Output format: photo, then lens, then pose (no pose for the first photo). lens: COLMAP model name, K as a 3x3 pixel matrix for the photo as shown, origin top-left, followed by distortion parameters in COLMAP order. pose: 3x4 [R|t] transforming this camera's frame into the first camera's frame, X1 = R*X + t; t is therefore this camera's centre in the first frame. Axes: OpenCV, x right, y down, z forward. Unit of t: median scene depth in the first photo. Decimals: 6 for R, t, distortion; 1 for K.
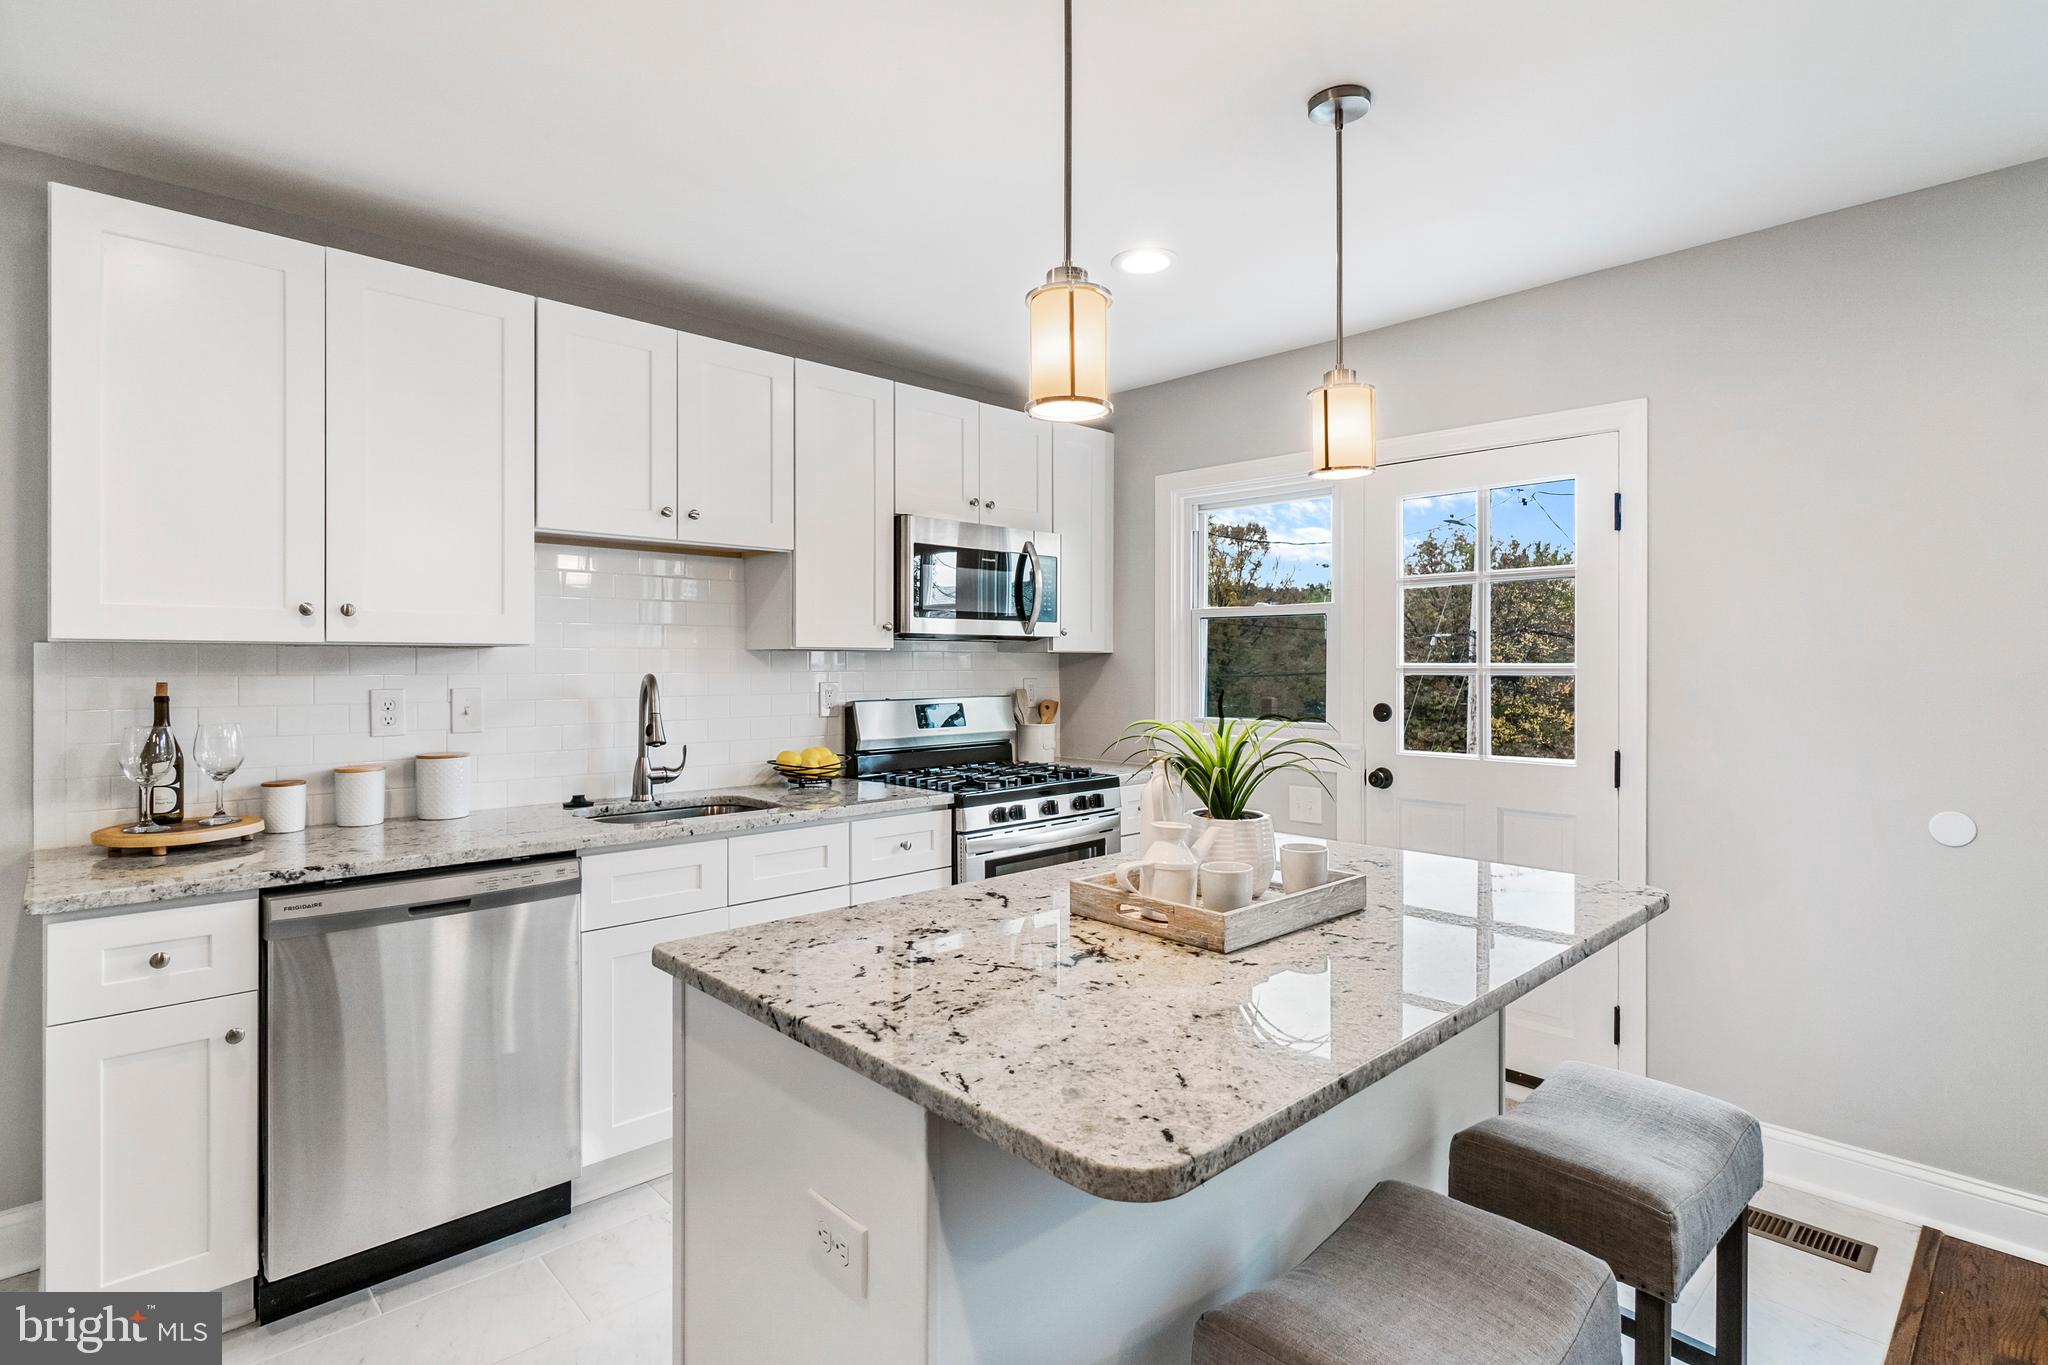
lens RADIAL K [[1002.6, 0, 1025.1], [0, 1002.6, 665.3], [0, 0, 1]] dist [-0.001695, 0.000269]
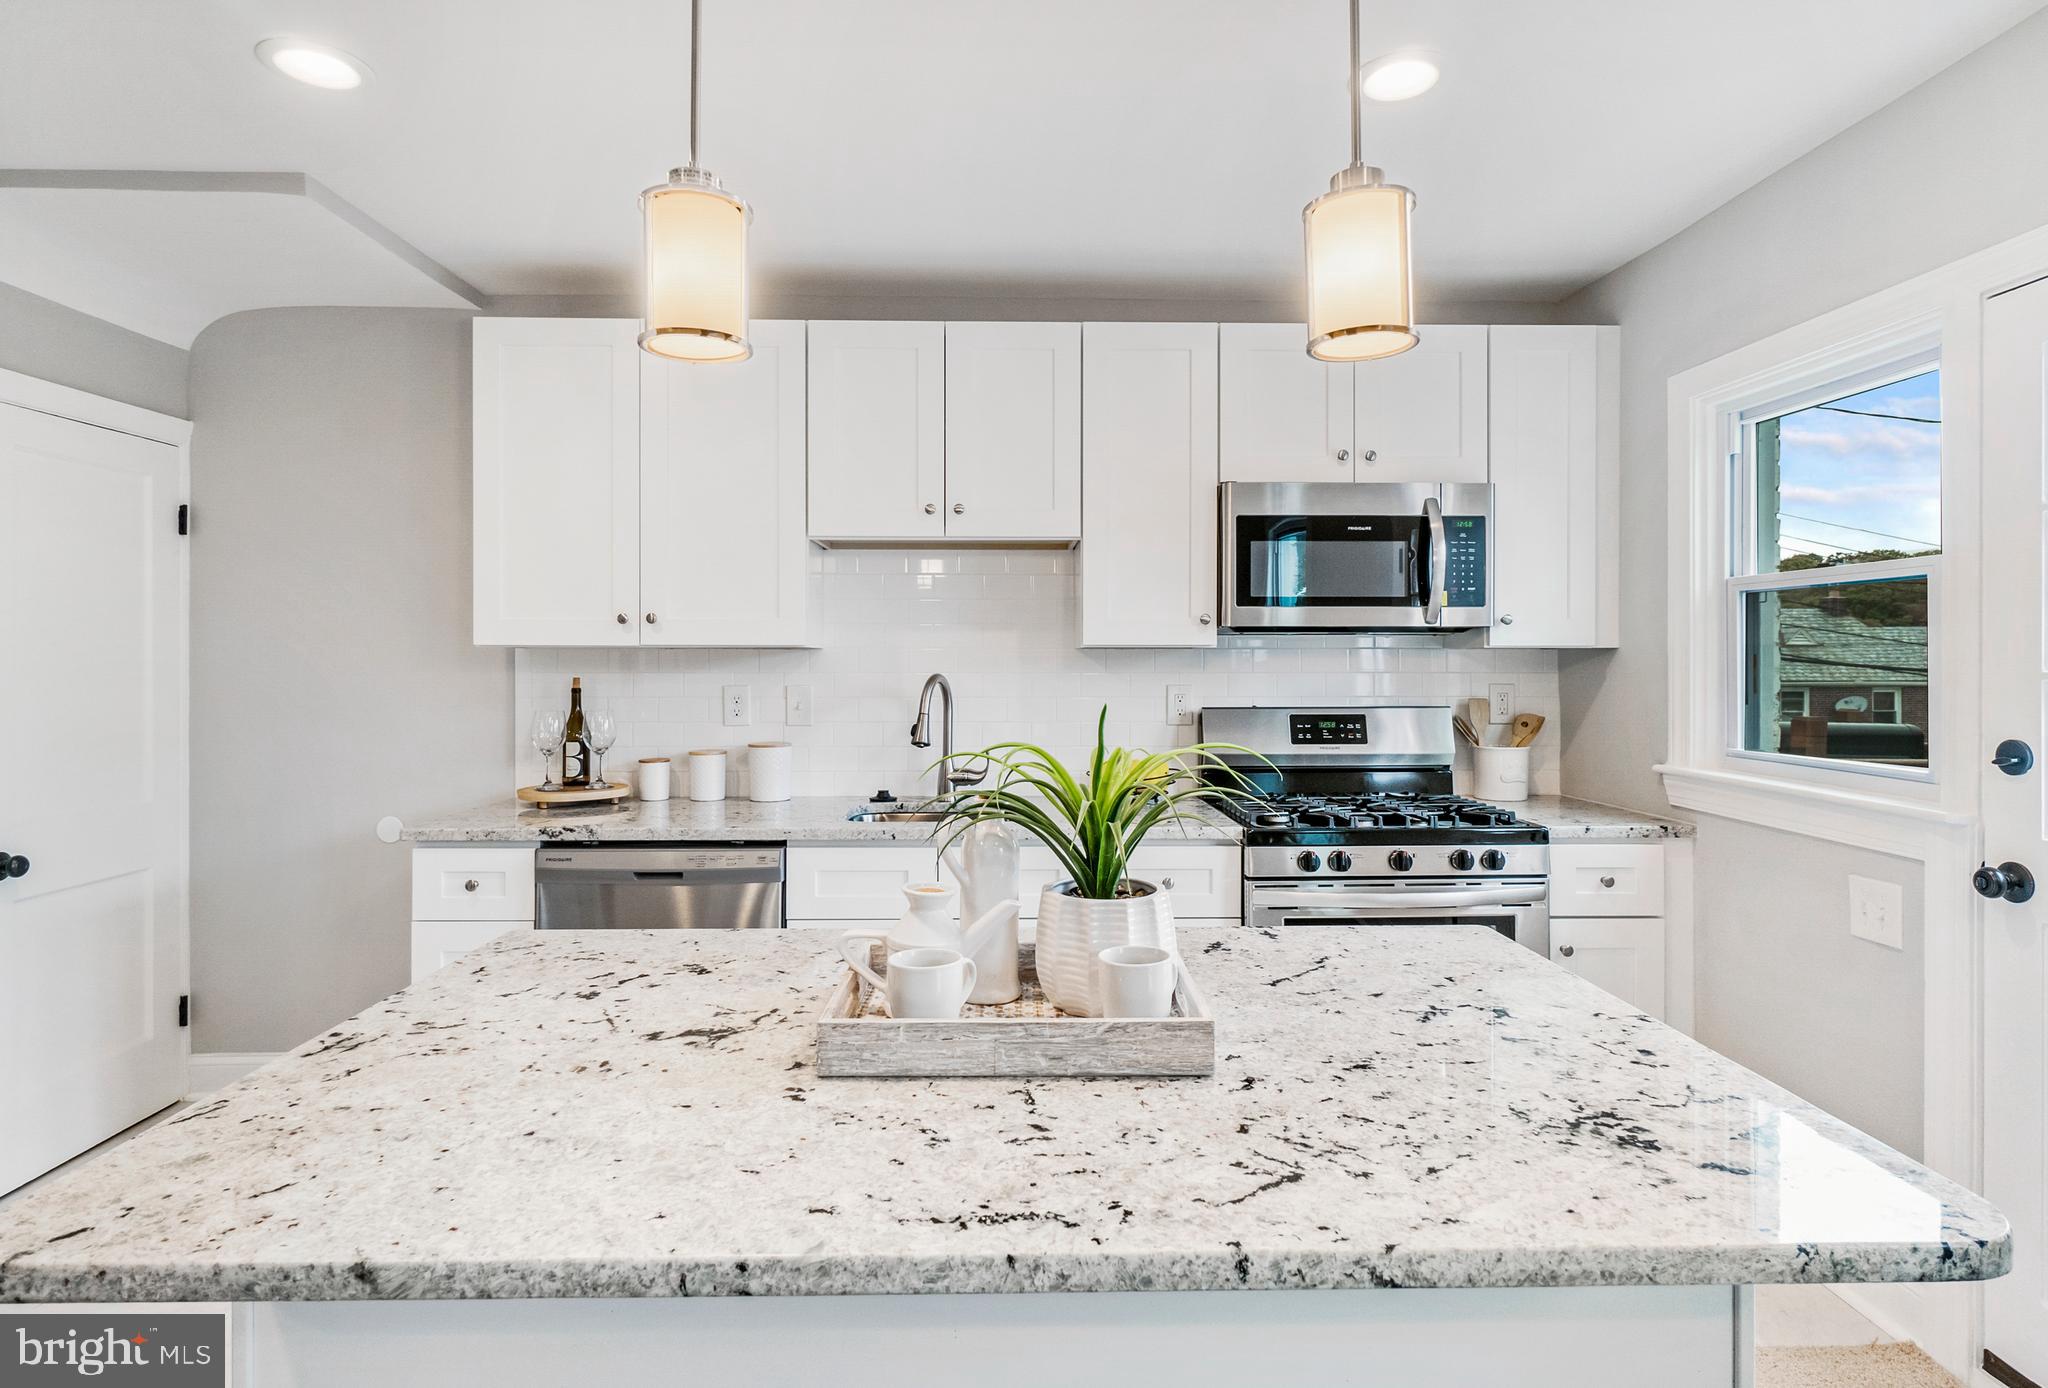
lens RADIAL K [[1085.6, 0, 1034.2], [0, 1085.6, 661.2], [0, 0, 1]] dist [0.002008, -0.000215]
pose [[0.740655, -0.000052, -0.671885, 0.518896], [-0.001819, 0.999996, -0.002083, -0.002154], [0.671883, 0.002765, 0.740652, 0.336086]]
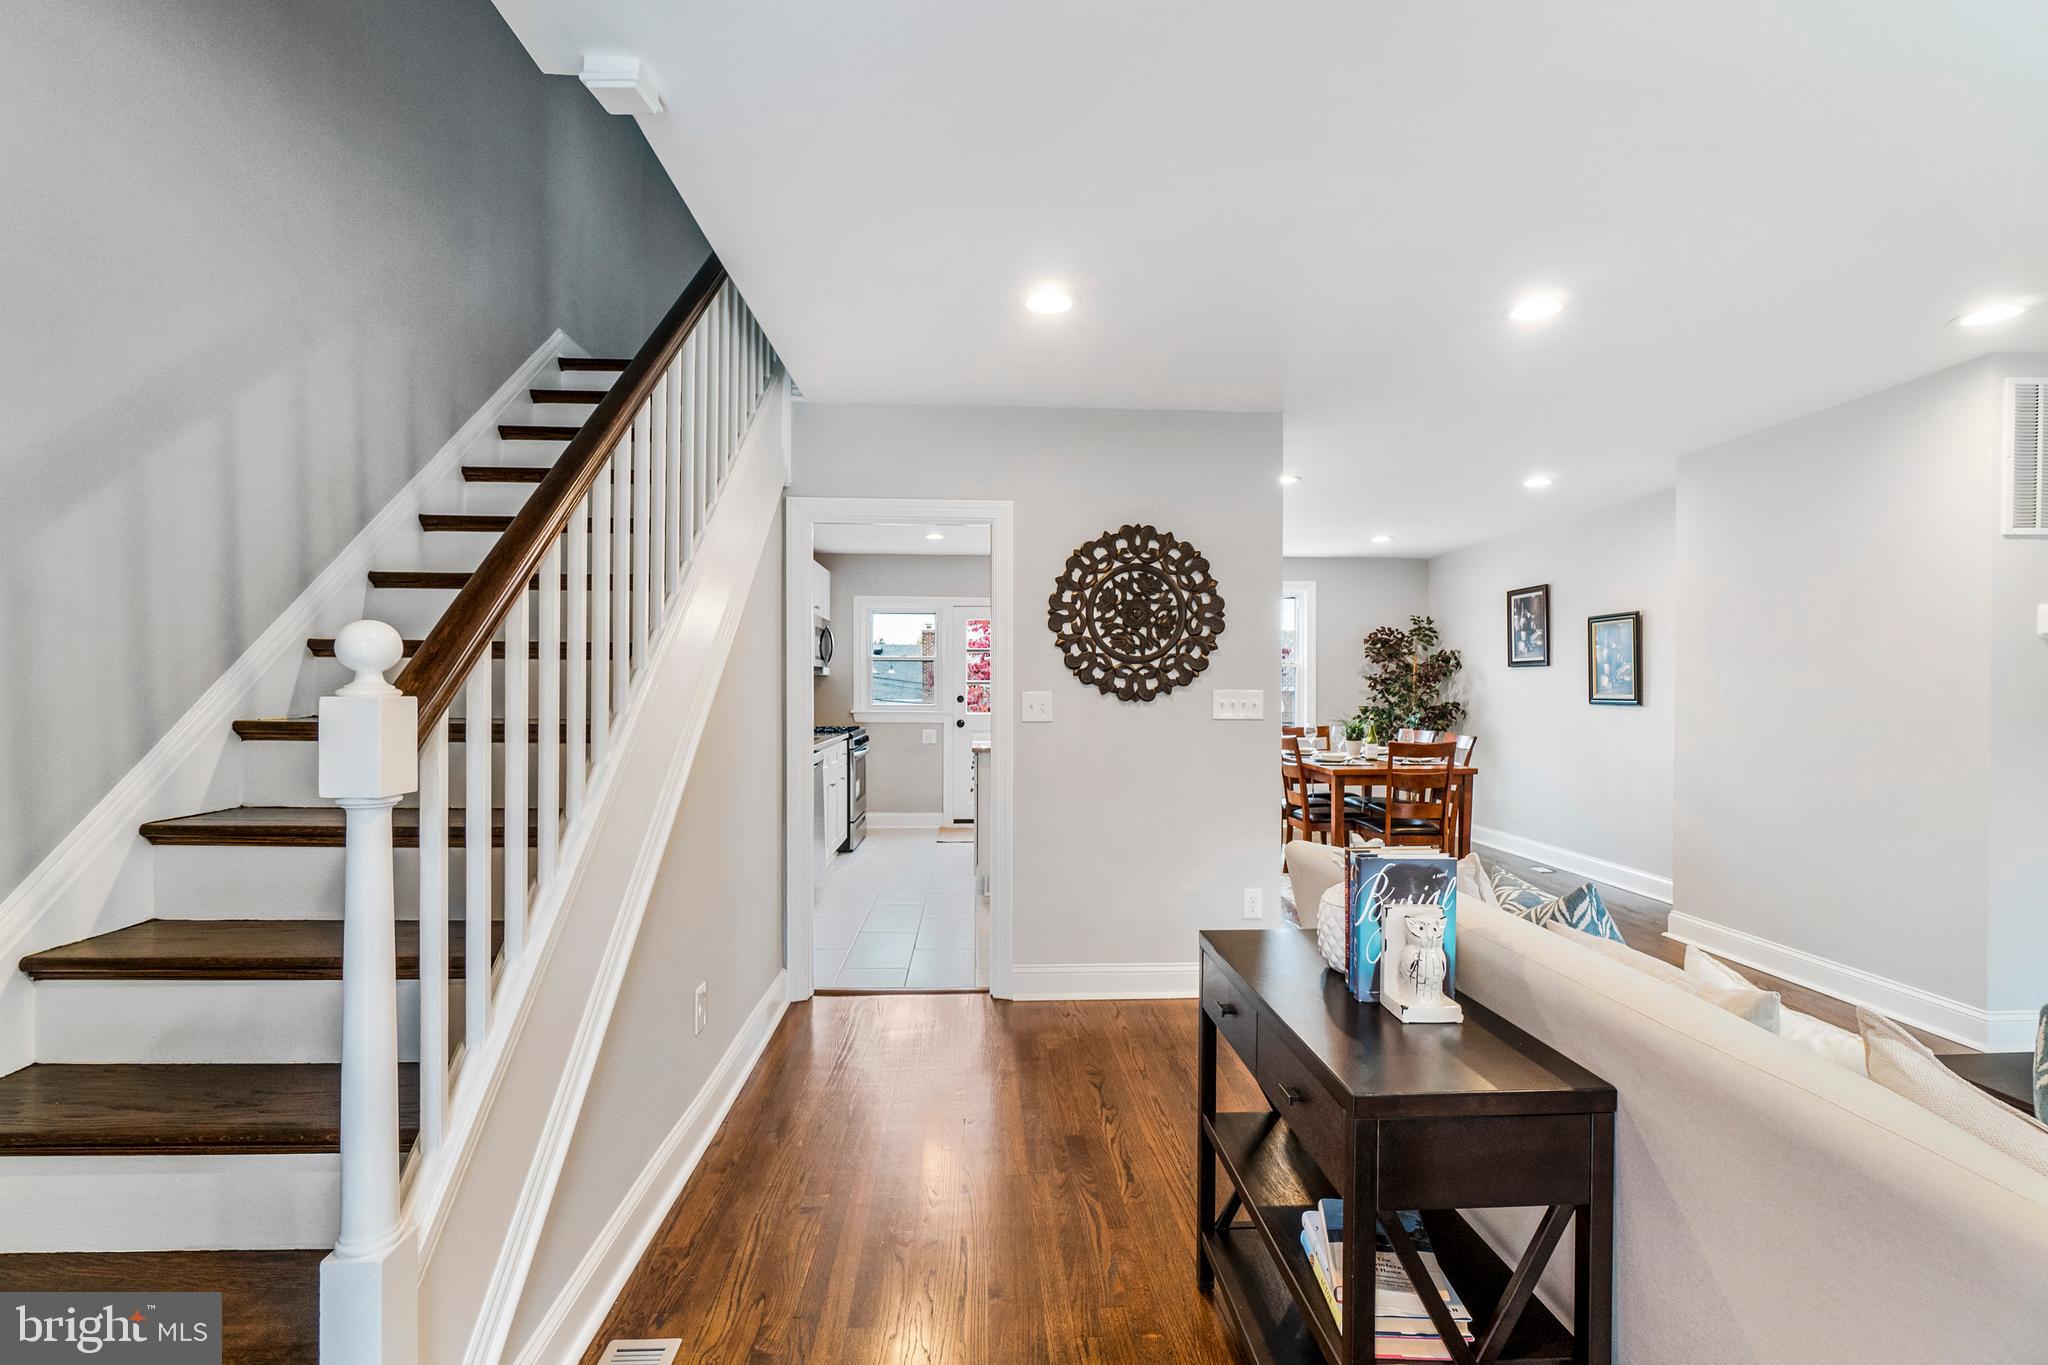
lens RADIAL K [[906.1, 0, 1019.8], [0, 906.1, 694.7], [0, 0, 1]] dist [0.000453, 0.000346]
pose [[0.658086, -0.007428, 0.752906, -1.921540], [0.001684, 0.999963, 0.008394, 0.021980], [-0.752941, -0.004256, 0.658074, -1.012408]]
